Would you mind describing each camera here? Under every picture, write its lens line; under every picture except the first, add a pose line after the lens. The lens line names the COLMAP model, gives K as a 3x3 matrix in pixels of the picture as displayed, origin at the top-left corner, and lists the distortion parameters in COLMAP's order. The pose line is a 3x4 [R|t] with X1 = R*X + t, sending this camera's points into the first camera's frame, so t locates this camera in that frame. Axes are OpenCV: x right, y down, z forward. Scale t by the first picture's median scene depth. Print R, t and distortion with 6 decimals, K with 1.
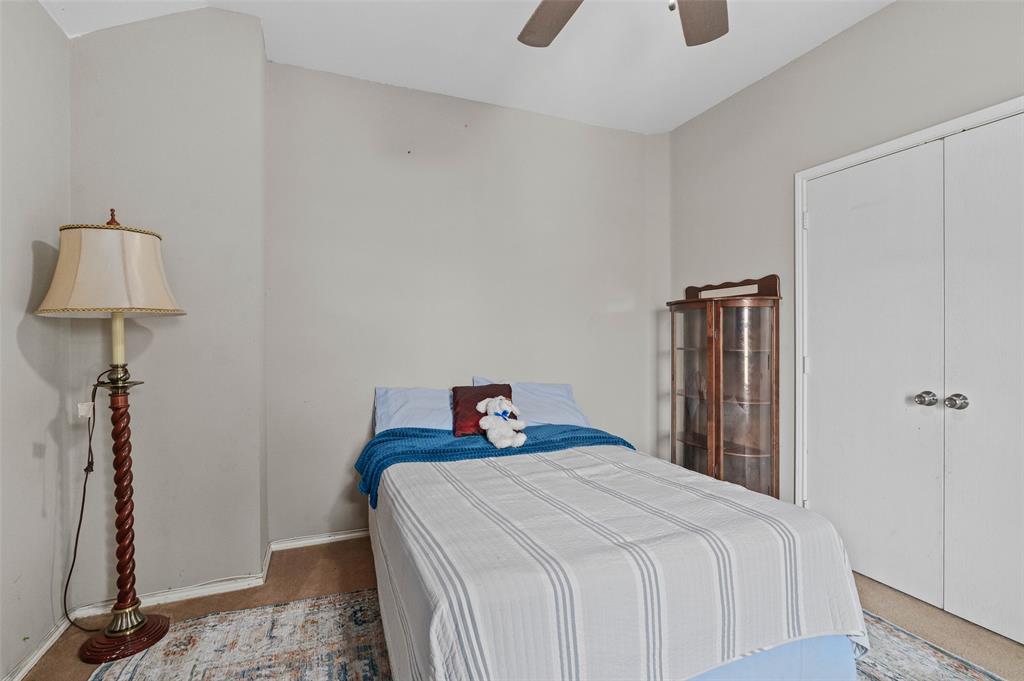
lens RADIAL K [[472.8, 0, 512.1], [0, 472.8, 343.9], [0, 0, 1]] dist [-0.006935, -0.000372]
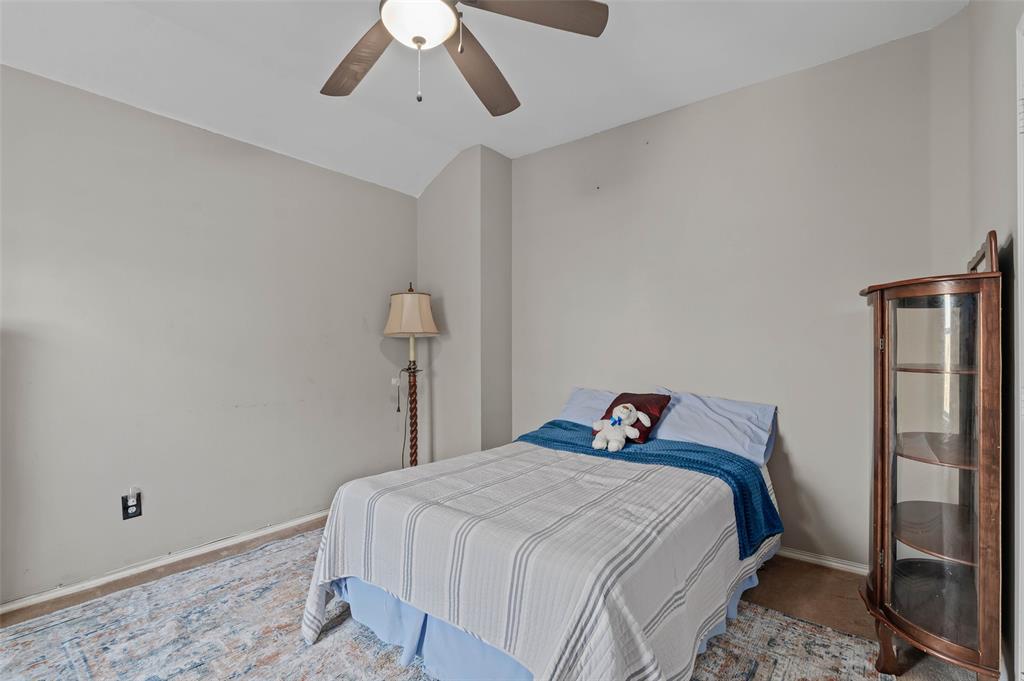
lens RADIAL K [[473.6, 0, 512.9], [0, 473.6, 352.4], [0, 0, 1]] dist [-0.001960, -0.000327]
pose [[0.482888, 0.013084, -0.875584, 1.138133], [-0.008930, 0.999910, 0.010017, -0.014920], [0.875637, 0.002982, 0.482961, 0.404682]]
